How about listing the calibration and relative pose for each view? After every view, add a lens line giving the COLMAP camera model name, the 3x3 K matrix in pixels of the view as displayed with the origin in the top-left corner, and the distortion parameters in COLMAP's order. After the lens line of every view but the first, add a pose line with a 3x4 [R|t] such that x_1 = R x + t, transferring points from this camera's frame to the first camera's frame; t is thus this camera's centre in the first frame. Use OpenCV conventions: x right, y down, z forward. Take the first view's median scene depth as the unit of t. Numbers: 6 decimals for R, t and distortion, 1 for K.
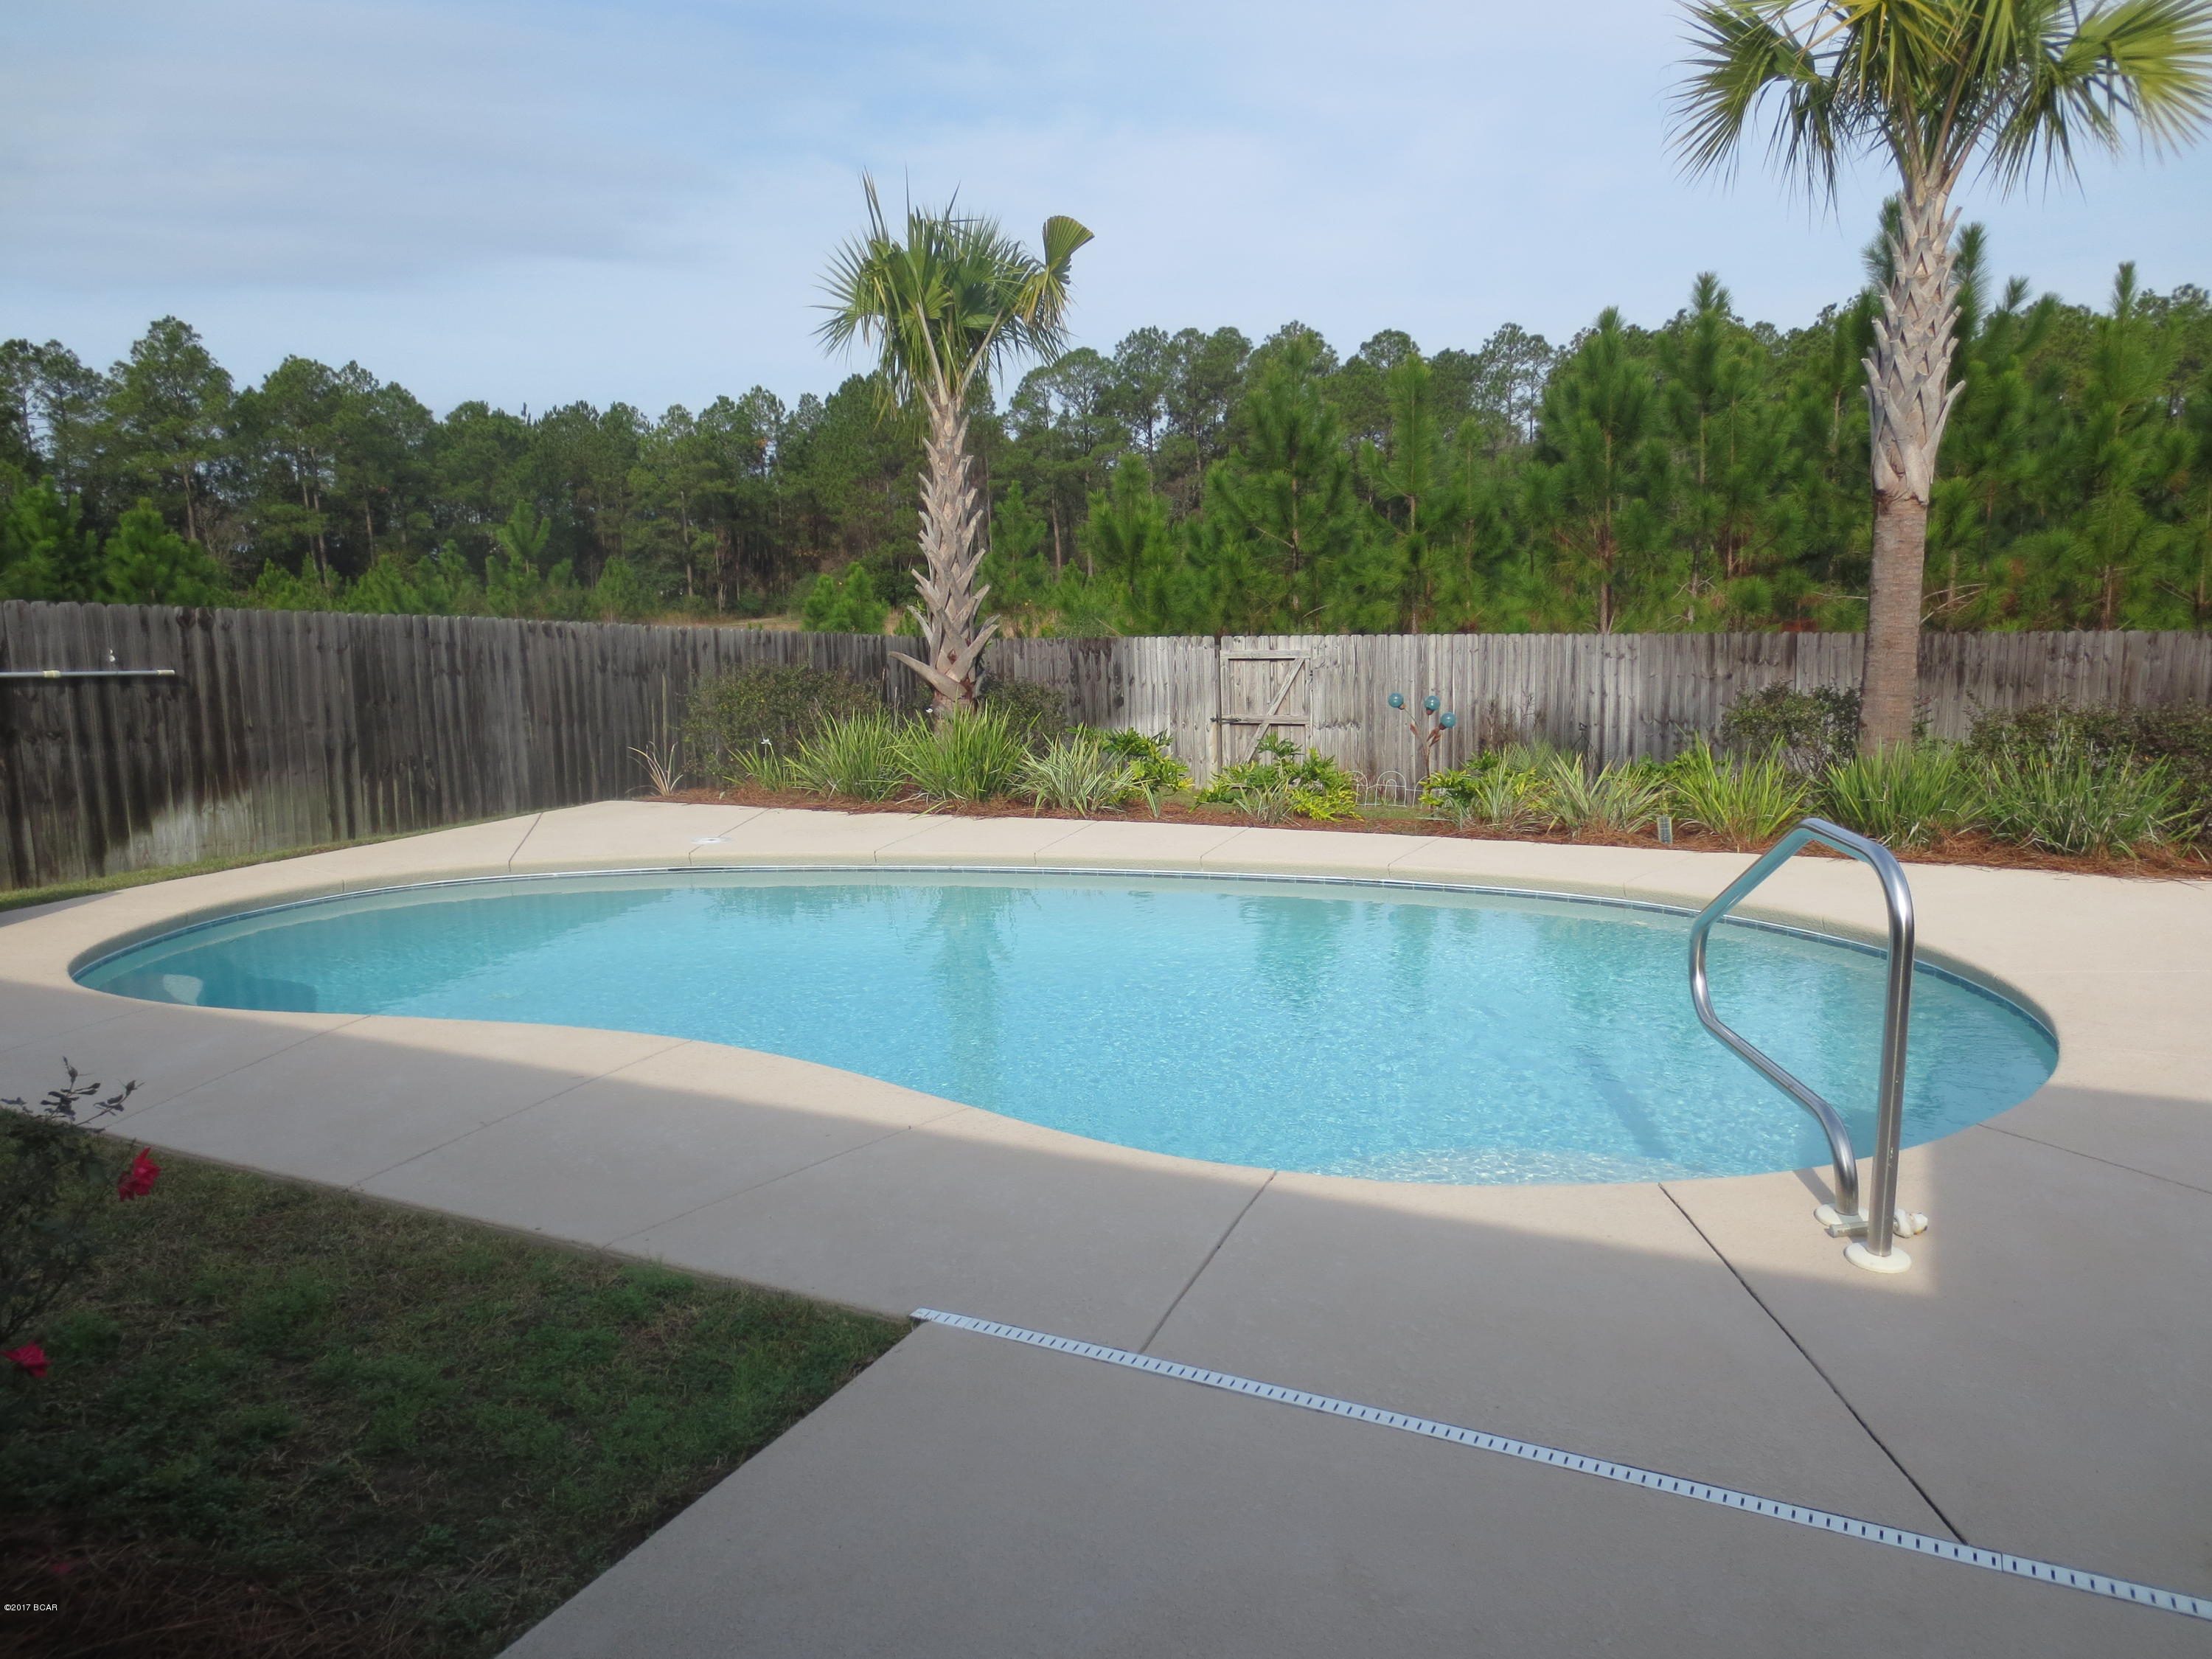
lens RADIAL K [[1567.0, 0, 1097.1], [0, 1567.0, 833.1], [0, 0, 1]] dist [-0.046035, 0.020654]
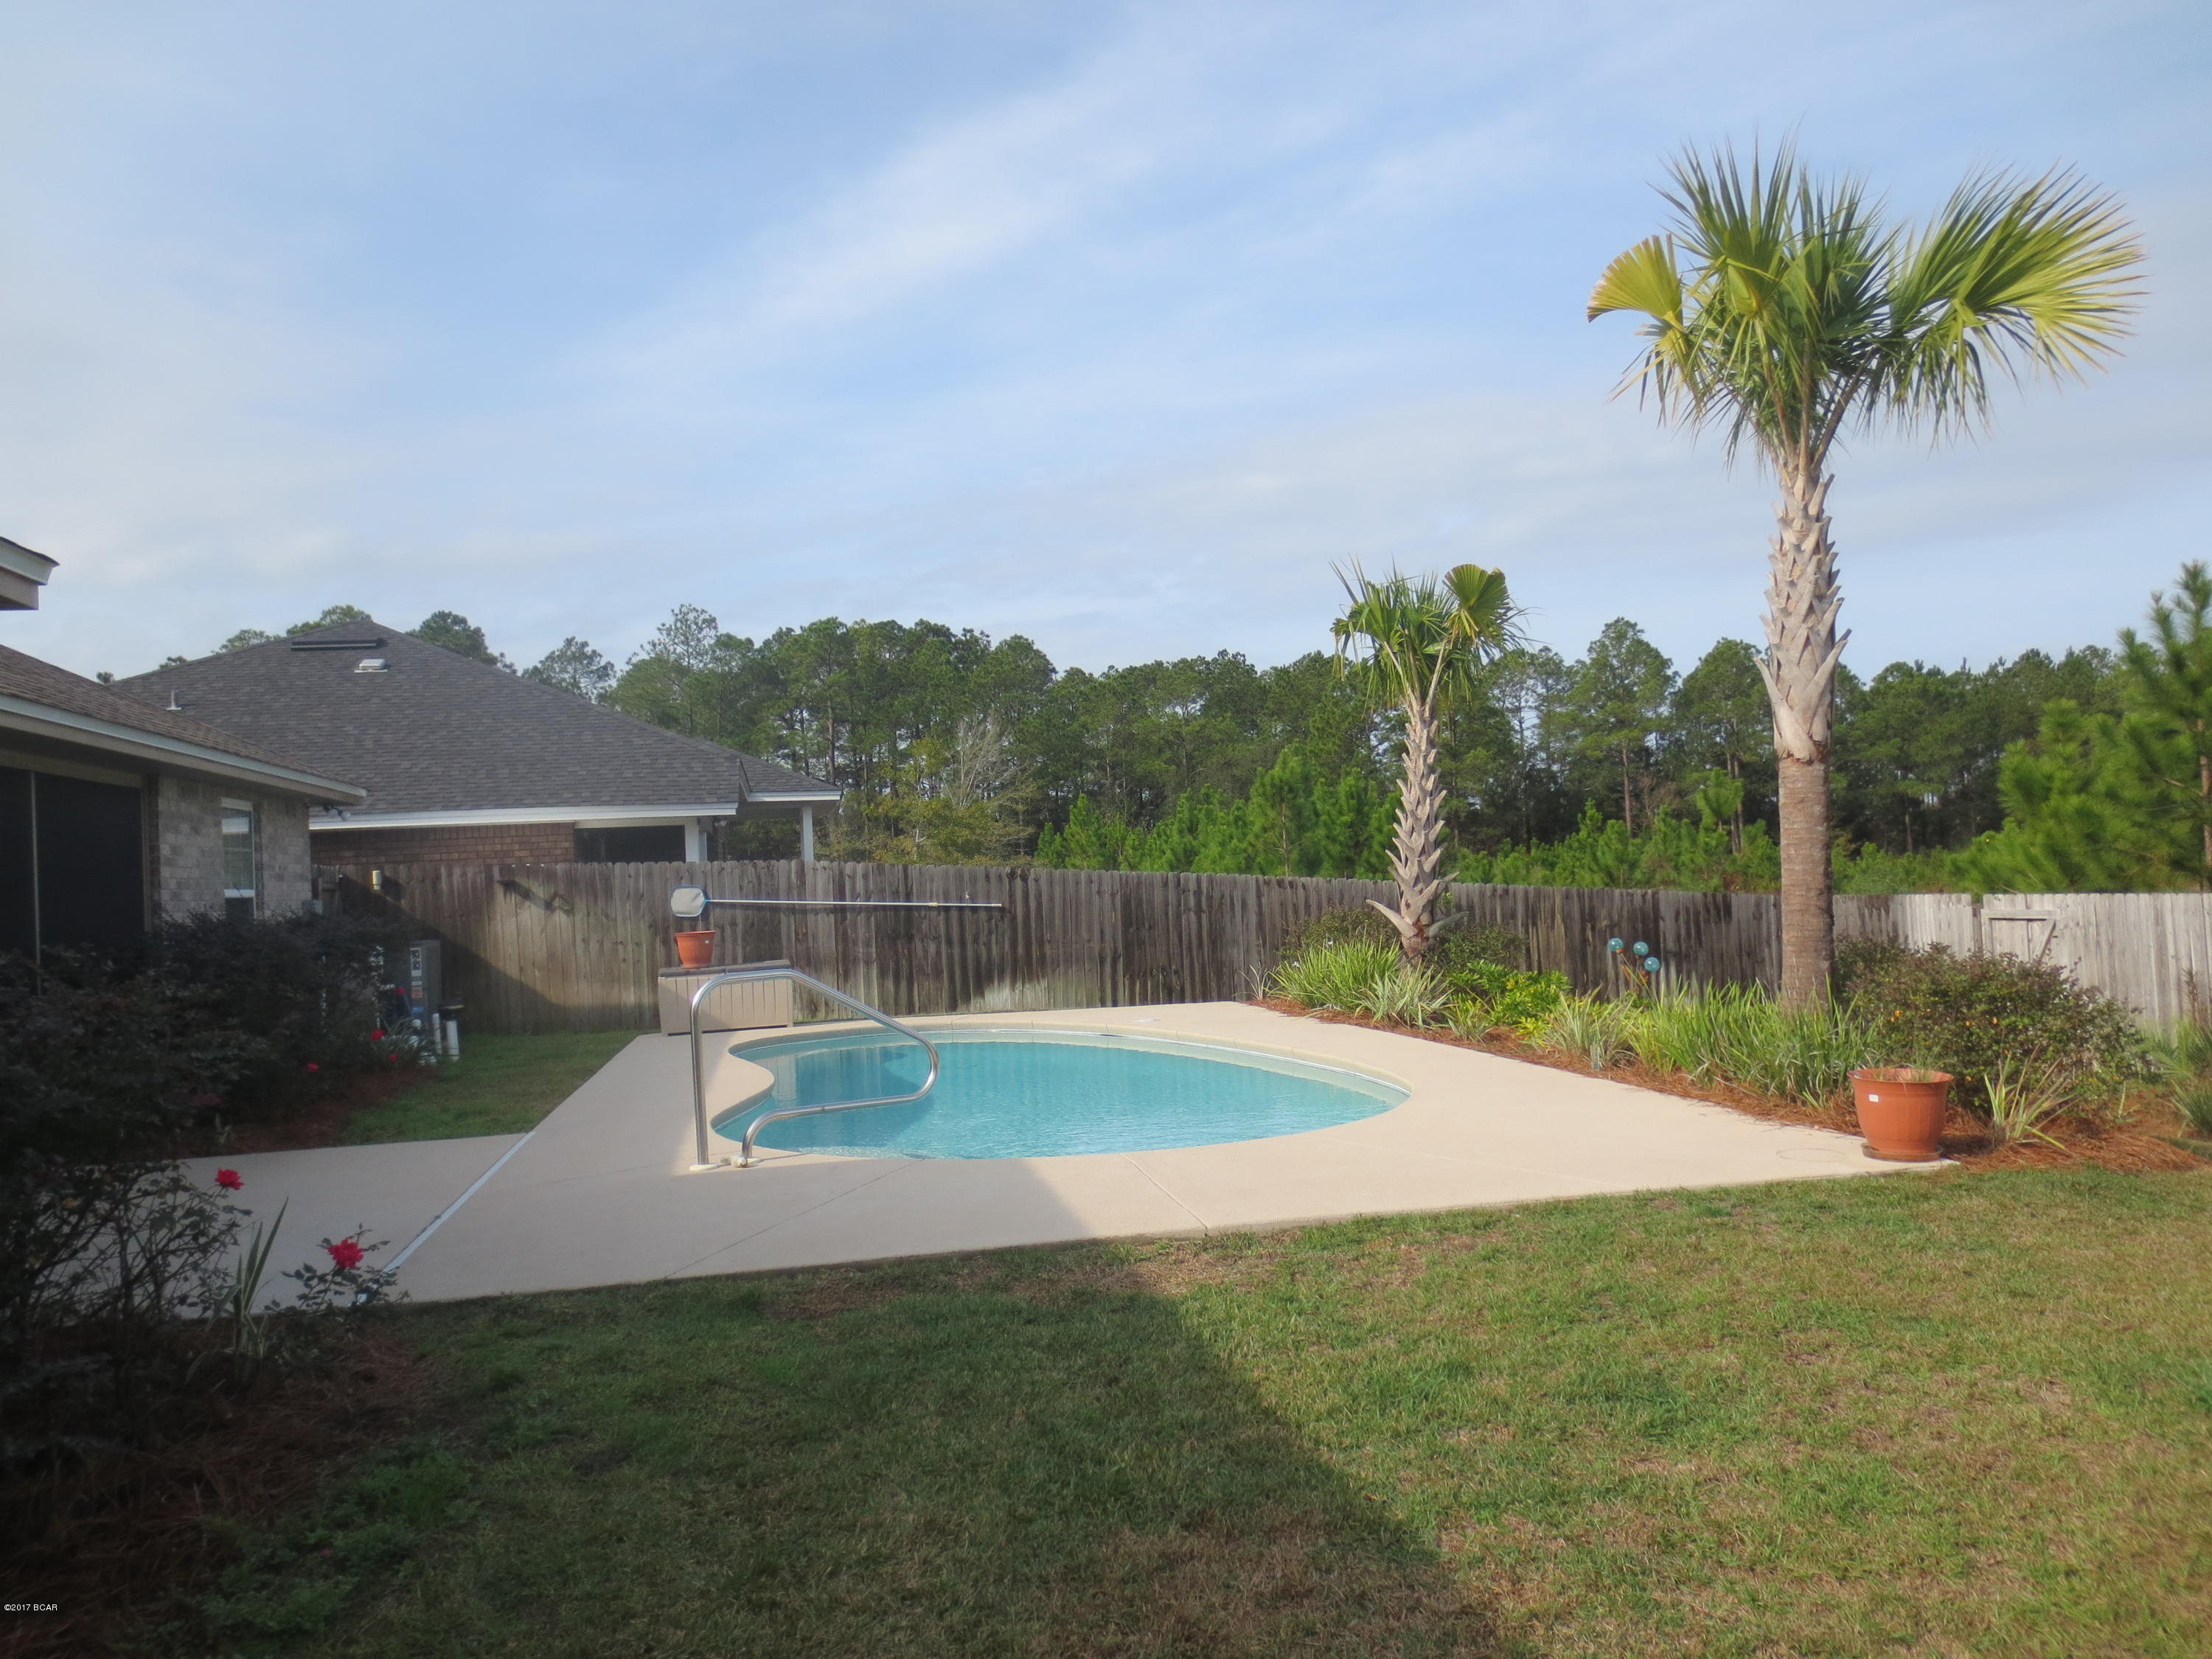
lens RADIAL K [[1567.0, 0, 1107.6], [0, 1567.0, 843.4], [0, 0, 1]] dist [-0.046035, 0.020654]
pose [[0.625677, -0.017887, -0.779877, 0.612450], [-0.105441, 0.988623, -0.107267, 0.001294], [0.772924, 0.149346, 0.616673, 0.006687]]
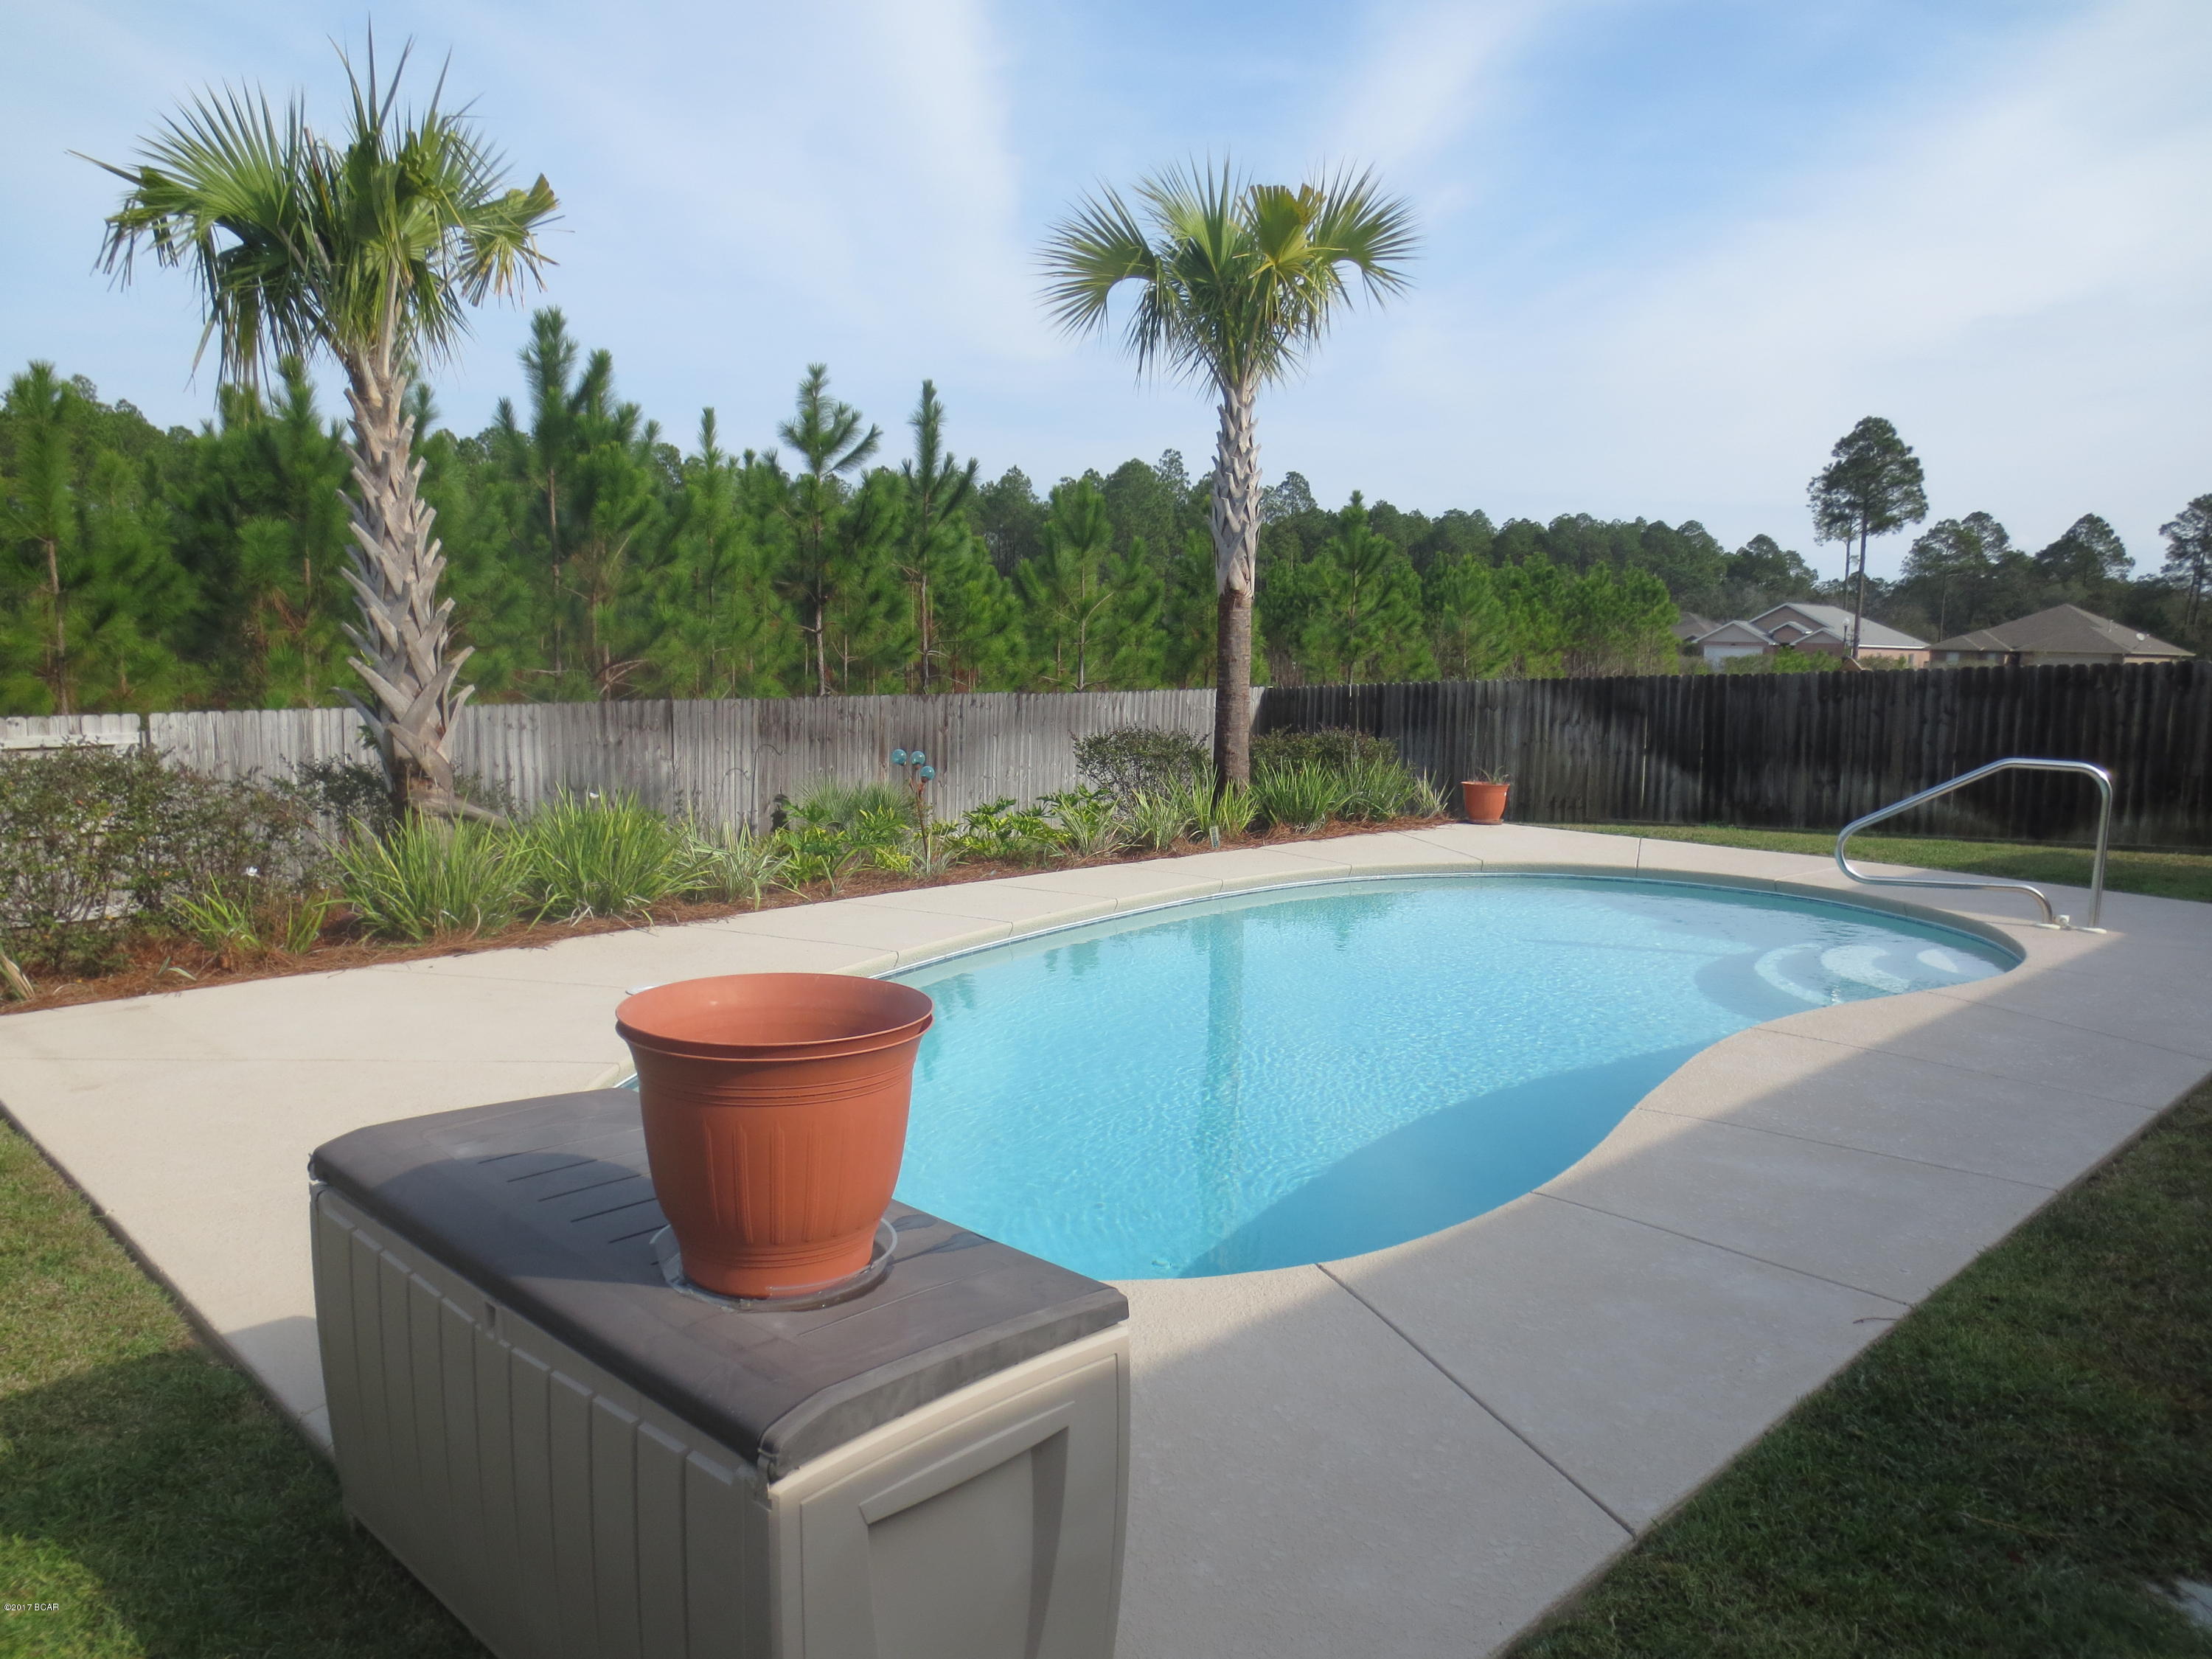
lens RADIAL K [[1567.0, 0, 1099.6], [0, 1567.0, 834.7], [0, 0, 1]] dist [-0.046035, 0.020654]
pose [[0.307929, -0.084044, 0.947690, -0.549581], [0.137205, 0.989601, 0.043179, -0.043388], [-0.941464, 0.116732, 0.316258, 0.396379]]
